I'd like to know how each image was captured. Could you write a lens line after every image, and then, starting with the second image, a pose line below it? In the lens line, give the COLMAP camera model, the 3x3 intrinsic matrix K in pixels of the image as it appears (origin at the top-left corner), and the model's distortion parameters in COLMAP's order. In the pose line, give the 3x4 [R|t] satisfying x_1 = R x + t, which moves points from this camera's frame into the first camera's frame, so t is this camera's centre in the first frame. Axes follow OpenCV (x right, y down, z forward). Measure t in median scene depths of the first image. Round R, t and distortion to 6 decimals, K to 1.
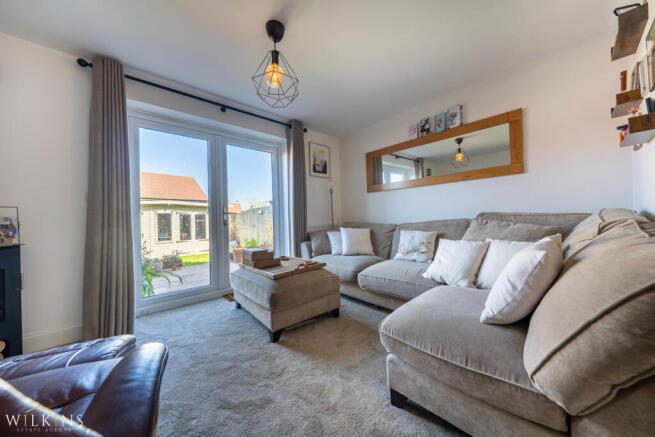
lens RADIAL K [[224.7, 0, 327.5], [0, 224.7, 218.5], [0, 0, 1]] dist [0.000145, 0.000028]
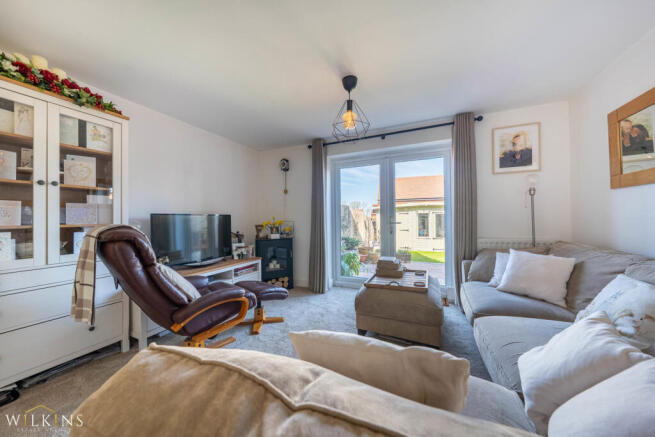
lens RADIAL K [[225.5, 0, 329.8], [0, 225.5, 215.7], [0, 0, 1]] dist [-0.000041, 0.000133]
pose [[0.386444, 0.012693, -0.922225, 0.449235], [0.001445, 0.999896, 0.014368, -0.068205], [0.922312, -0.006885, 0.386386, 0.218133]]
